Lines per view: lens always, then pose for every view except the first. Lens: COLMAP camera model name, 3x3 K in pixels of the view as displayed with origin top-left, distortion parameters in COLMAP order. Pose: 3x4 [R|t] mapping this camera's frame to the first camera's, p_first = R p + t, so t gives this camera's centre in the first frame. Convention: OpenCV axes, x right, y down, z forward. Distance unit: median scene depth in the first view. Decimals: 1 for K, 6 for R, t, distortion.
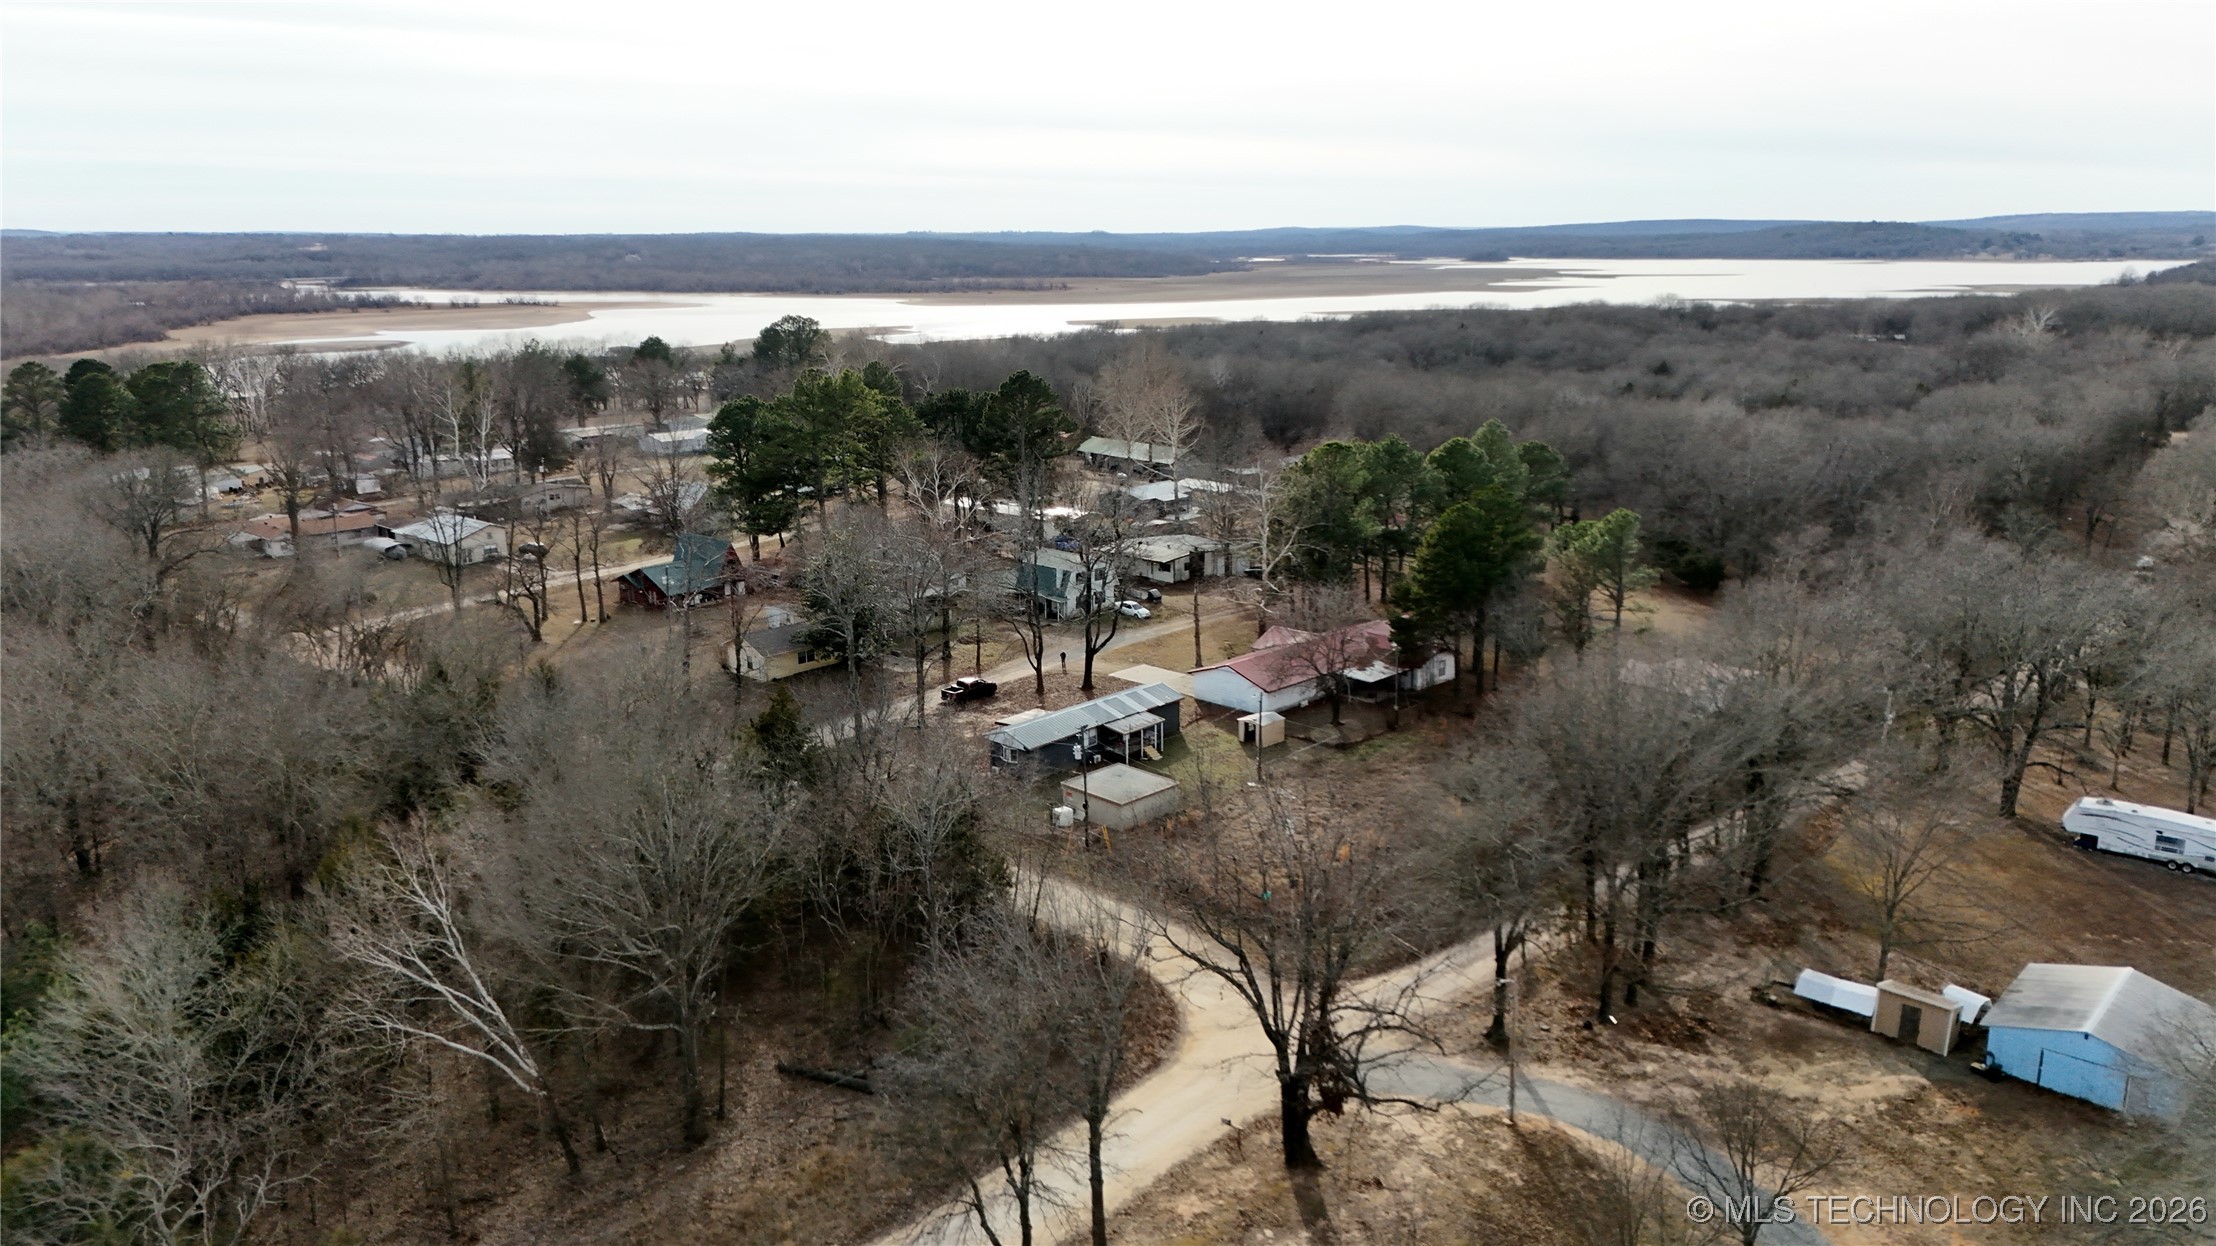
lens RADIAL K [[1613.6, 0, 1115.2], [0, 1613.6, 621.3], [0, 0, 1]] dist [0.102289, -0.111142]
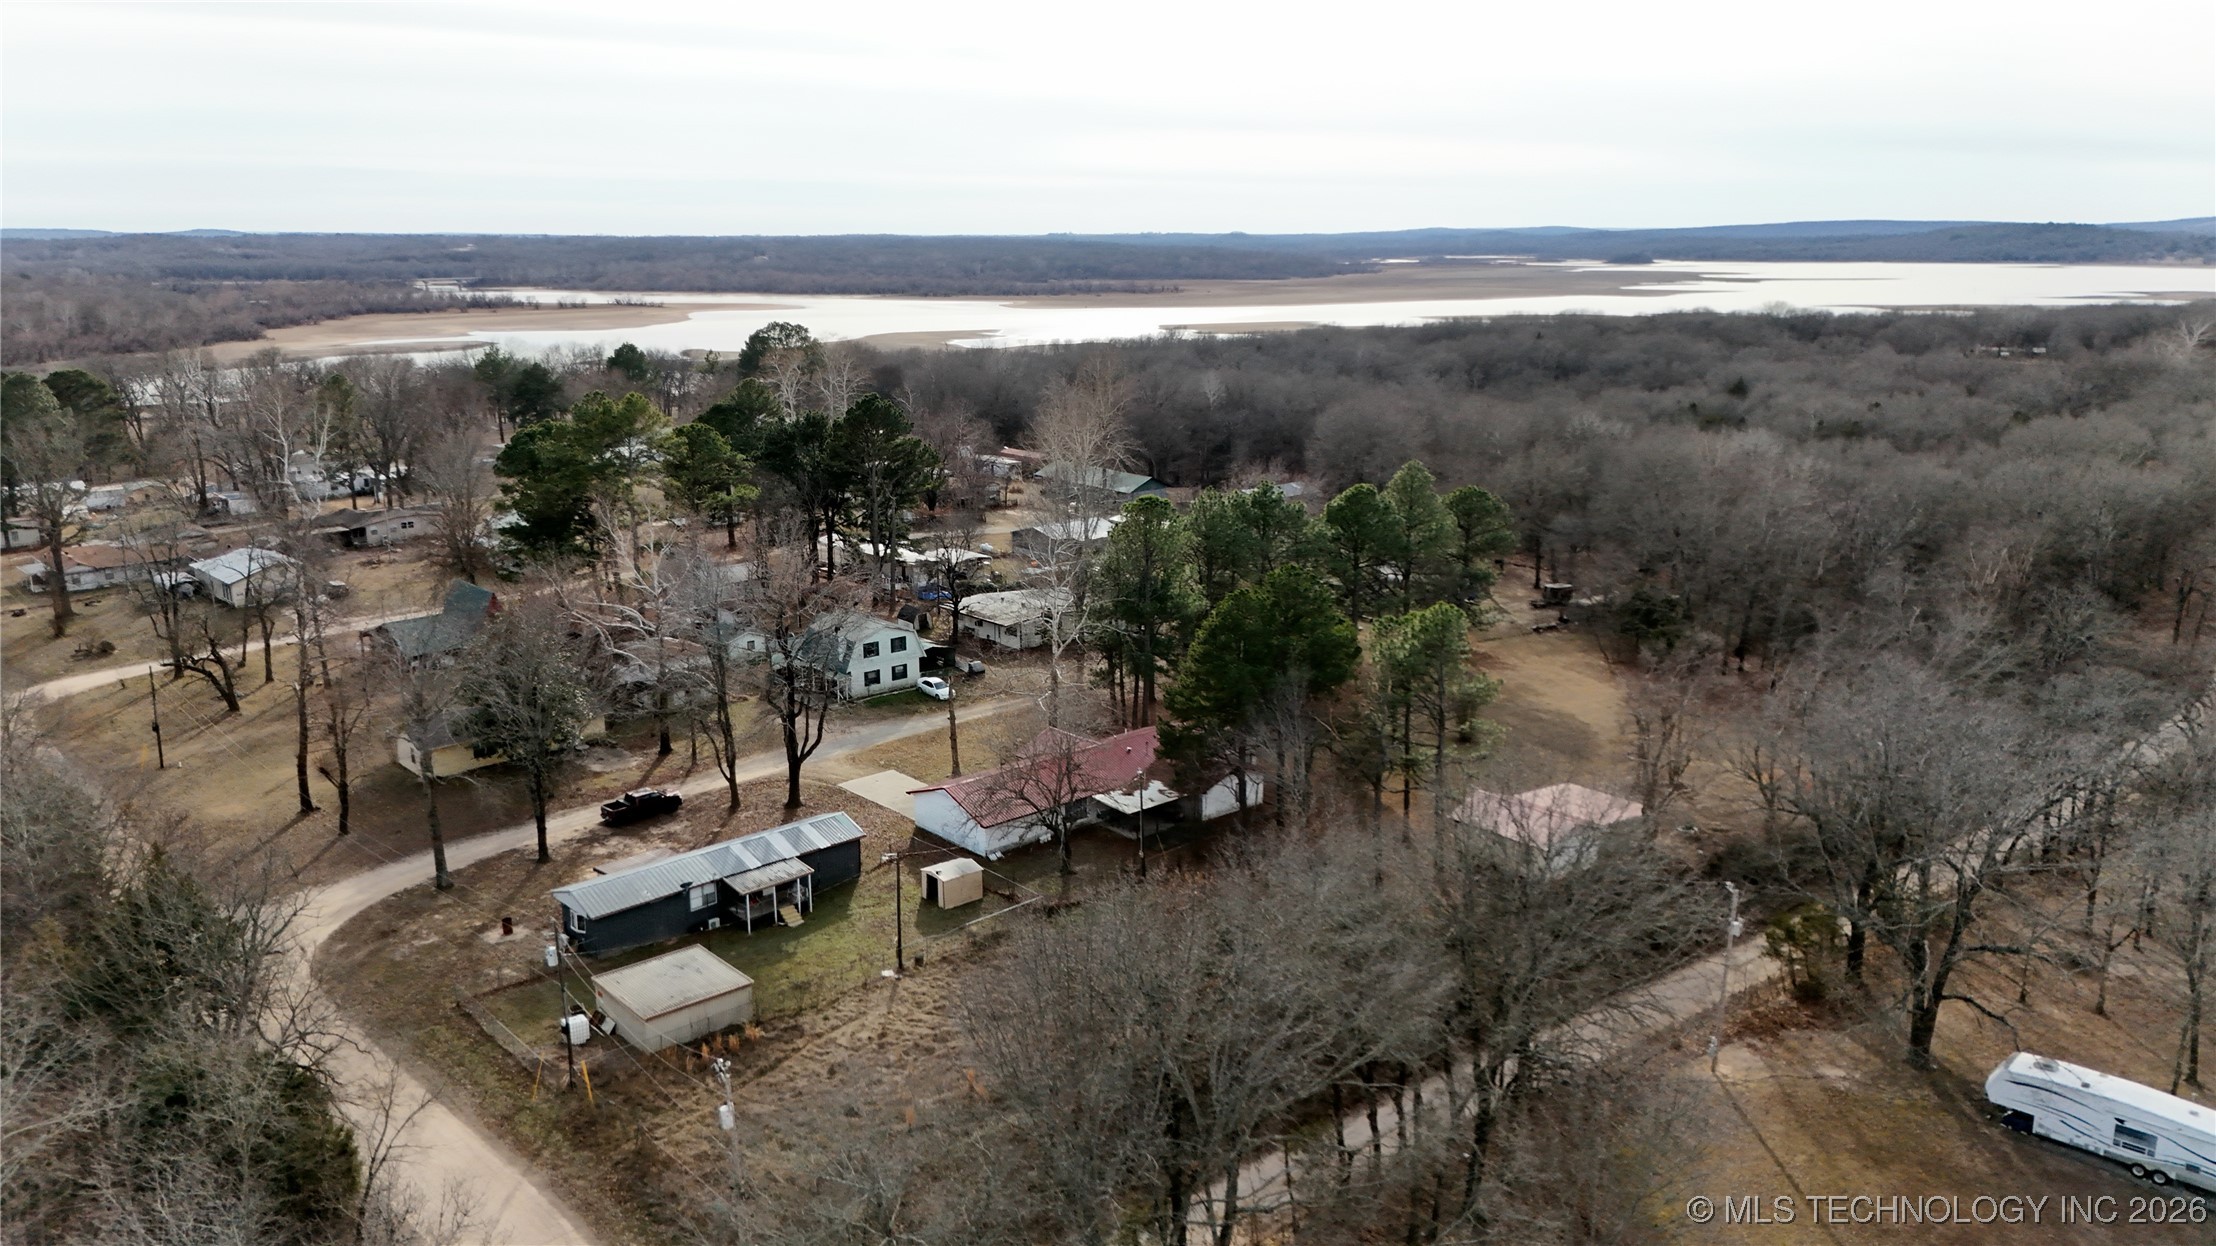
lens RADIAL K [[1613.6, 0, 1115.2], [0, 1613.6, 621.3], [0, 0, 1]] dist [0.102289, -0.111142]
pose [[0.996201, 0.022053, -0.084241, 0.107514], [-0.022113, 0.999755, 0.000219, -0.027633], [0.084226, 0.001645, 0.996445, 0.112619]]
